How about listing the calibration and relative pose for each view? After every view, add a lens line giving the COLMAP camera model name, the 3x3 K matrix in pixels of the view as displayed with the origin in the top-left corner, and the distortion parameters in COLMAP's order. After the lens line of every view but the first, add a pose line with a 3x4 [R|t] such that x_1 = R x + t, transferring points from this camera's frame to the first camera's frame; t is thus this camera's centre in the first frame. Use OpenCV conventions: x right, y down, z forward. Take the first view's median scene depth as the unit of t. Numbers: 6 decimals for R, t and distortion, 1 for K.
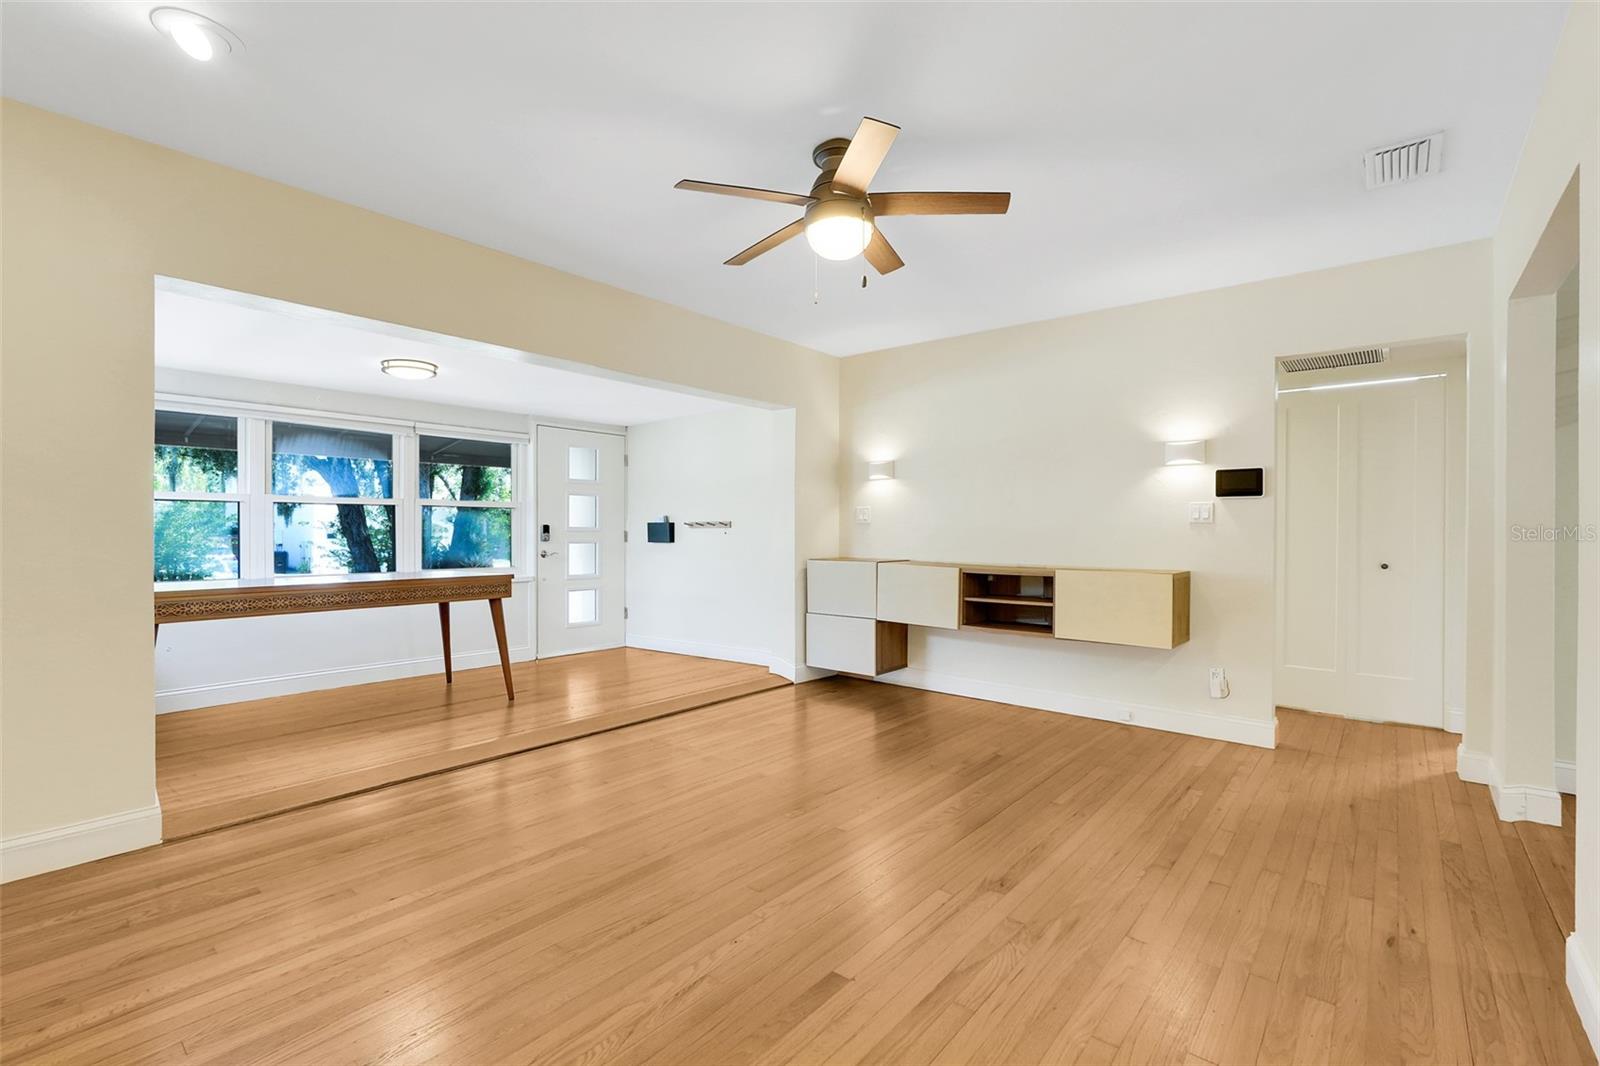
lens RADIAL K [[708.3, 0, 793.6], [0, 708.3, 533.6], [0, 0, 1]] dist [-0.014423, 0.000307]
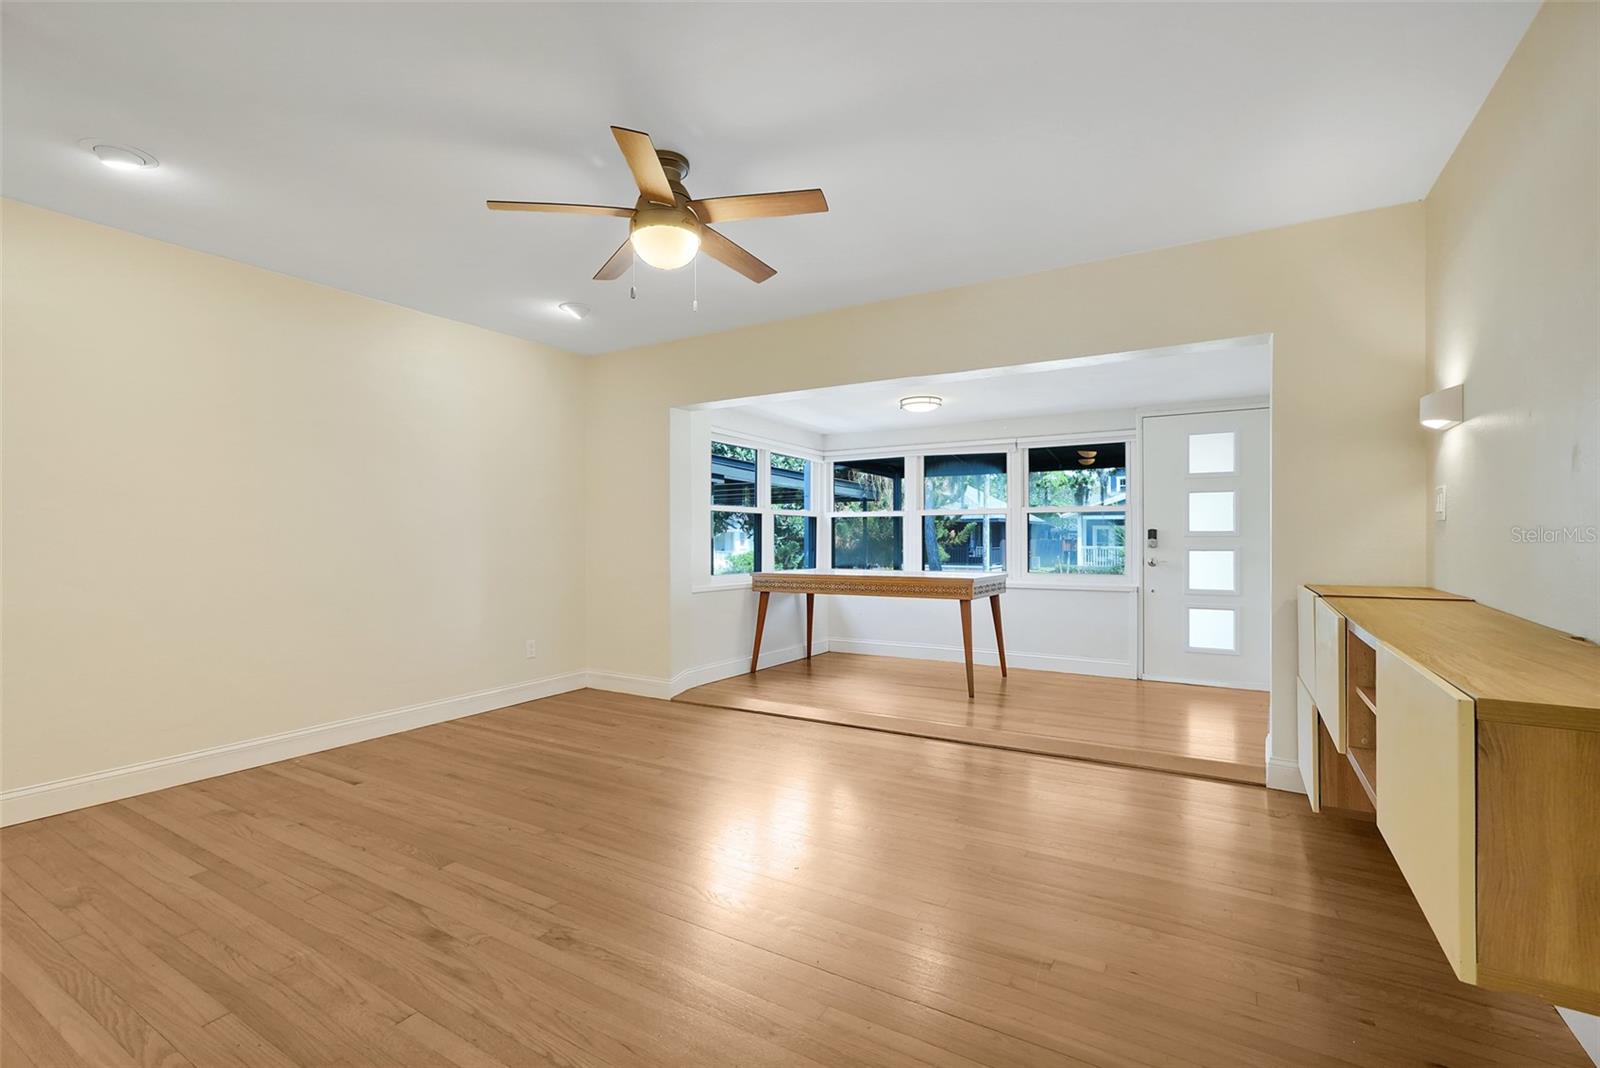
lens RADIAL K [[718.9, 0, 808.8], [0, 718.9, 538.0], [0, 0, 1]] dist [-0.014510, 0.000139]
pose [[0.168074, 0.000897, -0.985774, 0.582349], [0.002557, 0.999996, 0.001346, -0.004759], [0.985771, -0.002747, 0.168071, 0.545329]]
